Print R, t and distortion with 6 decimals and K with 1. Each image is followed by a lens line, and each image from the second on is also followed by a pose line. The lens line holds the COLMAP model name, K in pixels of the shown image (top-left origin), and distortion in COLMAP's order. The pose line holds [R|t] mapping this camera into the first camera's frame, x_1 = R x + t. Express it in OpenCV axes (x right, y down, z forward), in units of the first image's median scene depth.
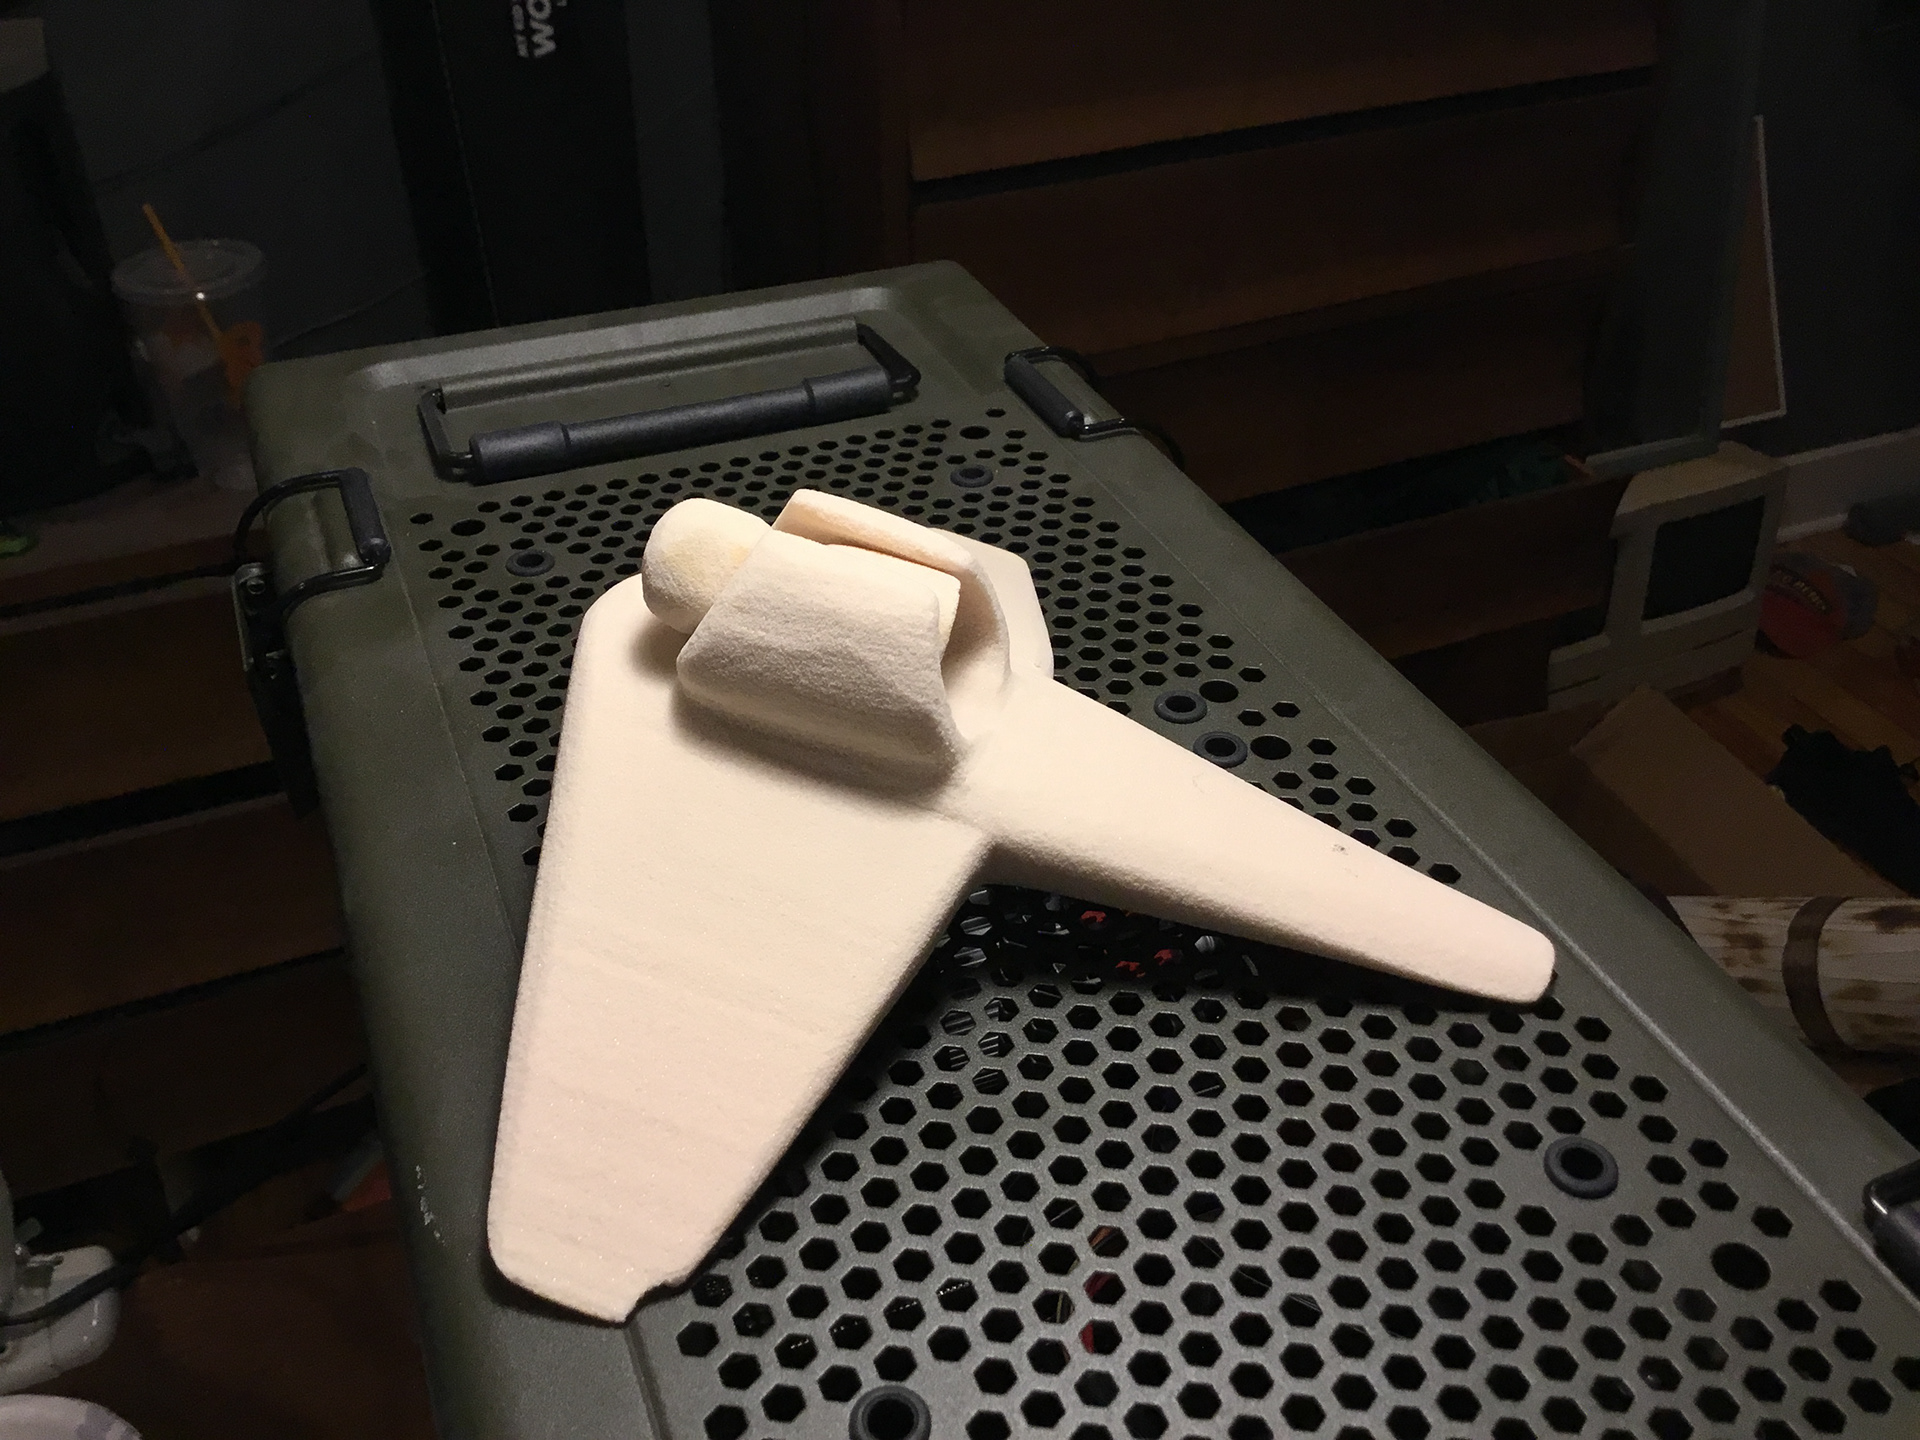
lens RADIAL K [[1740.8, 0, 982.6], [0, 1740.8, 725.2], [0, 0, 1]] dist [0.129049, -0.306966]
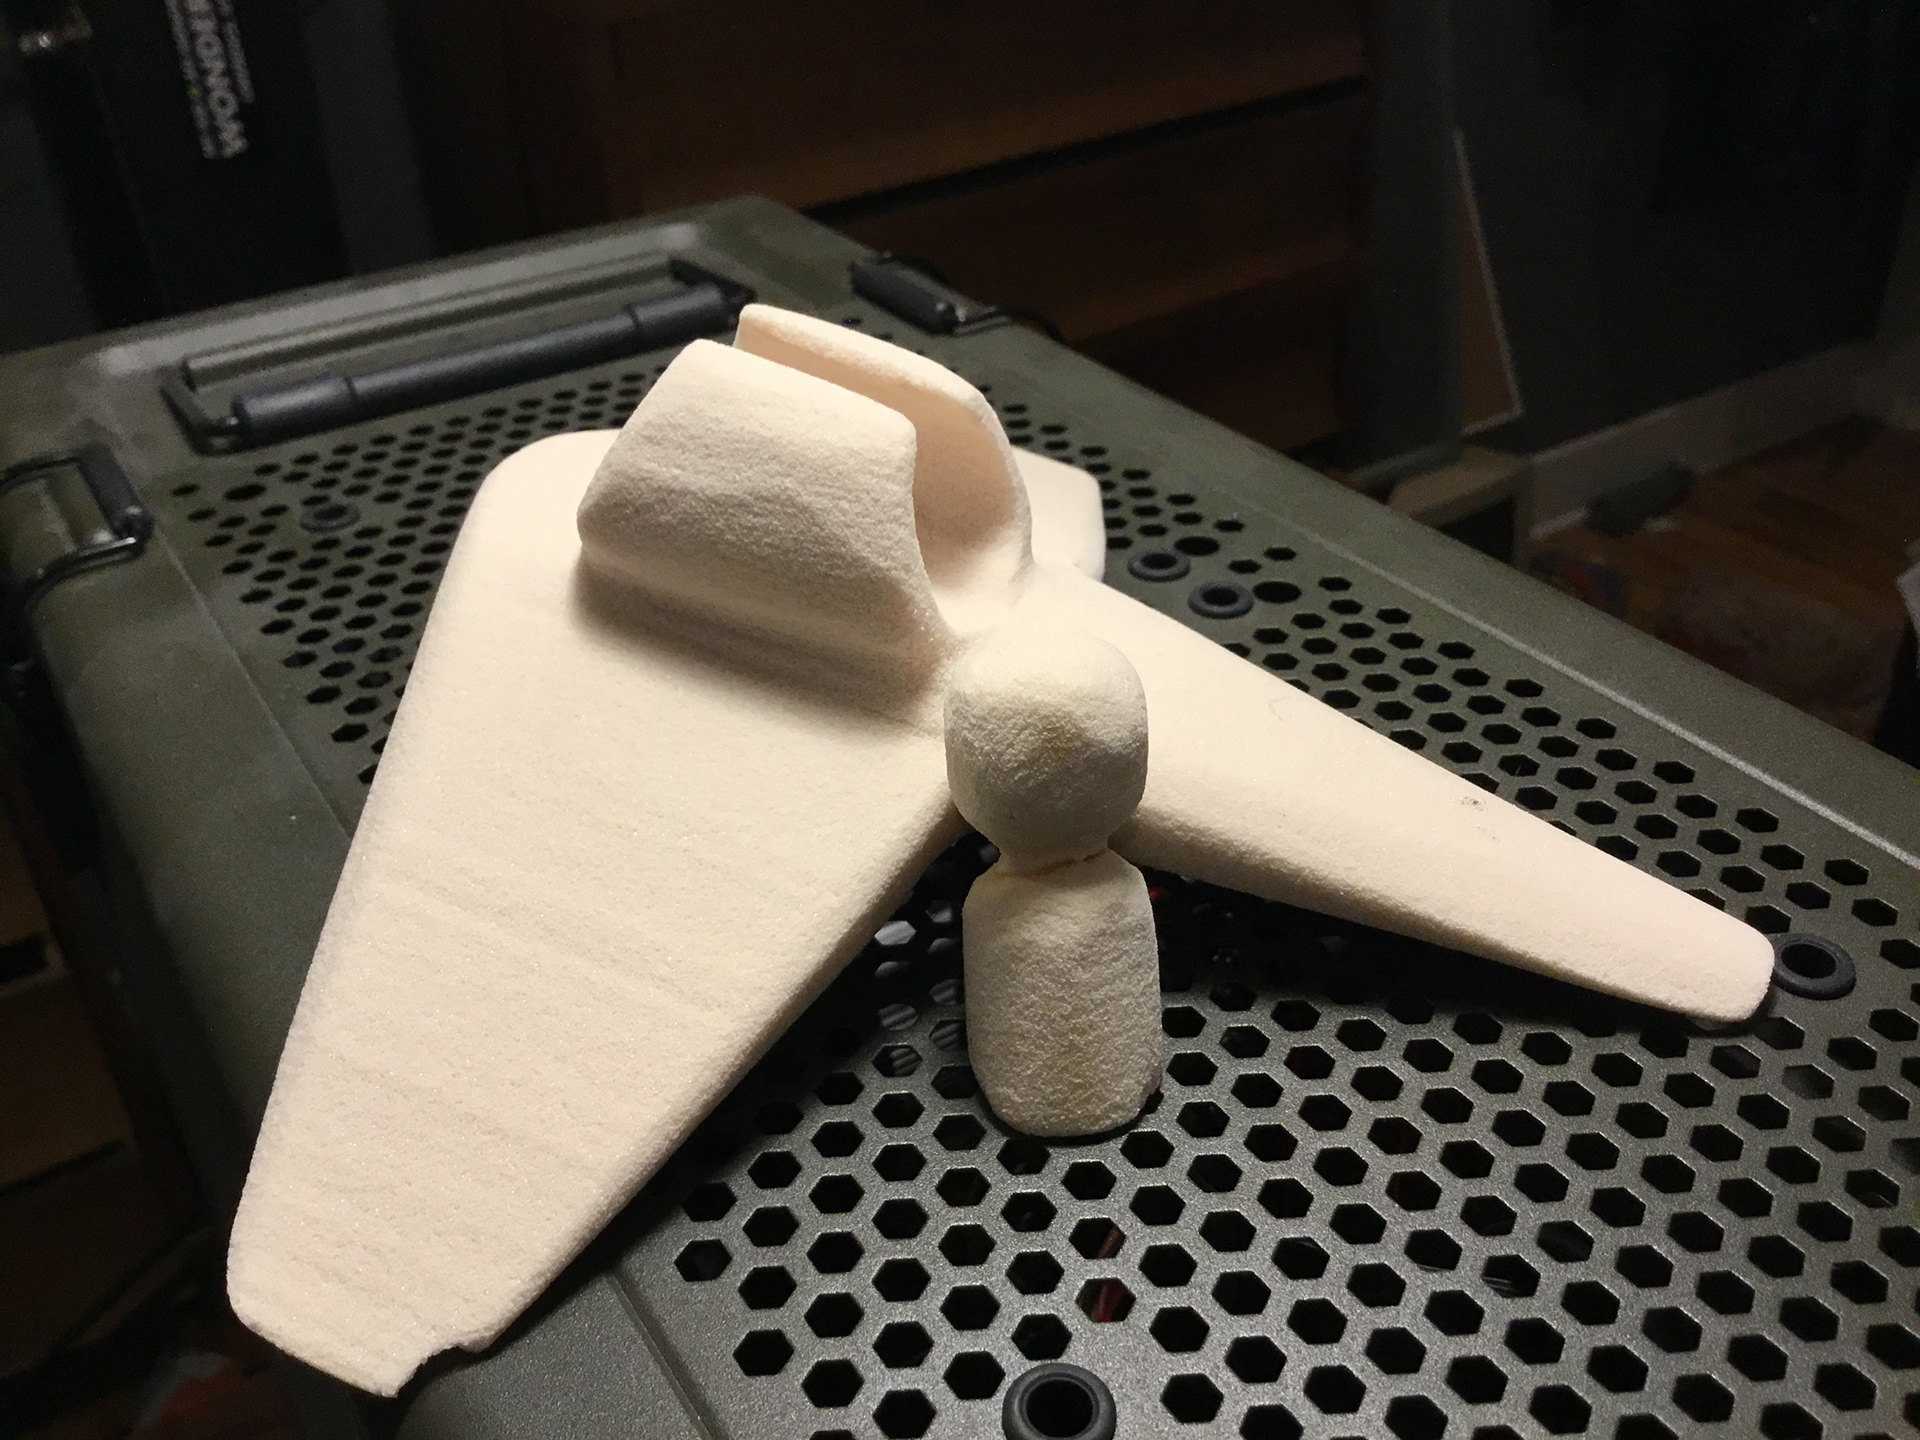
lens RADIAL K [[1764.8, 0, 974.5], [0, 1764.8, 720.0], [0, 0, 1]] dist [0.120693, -0.320851]
pose [[0.983472, -0.126868, 0.129179, -0.076982], [0.135020, 0.989236, -0.056404, 0.081708], [-0.120632, 0.072914, 0.990016, 0.141002]]
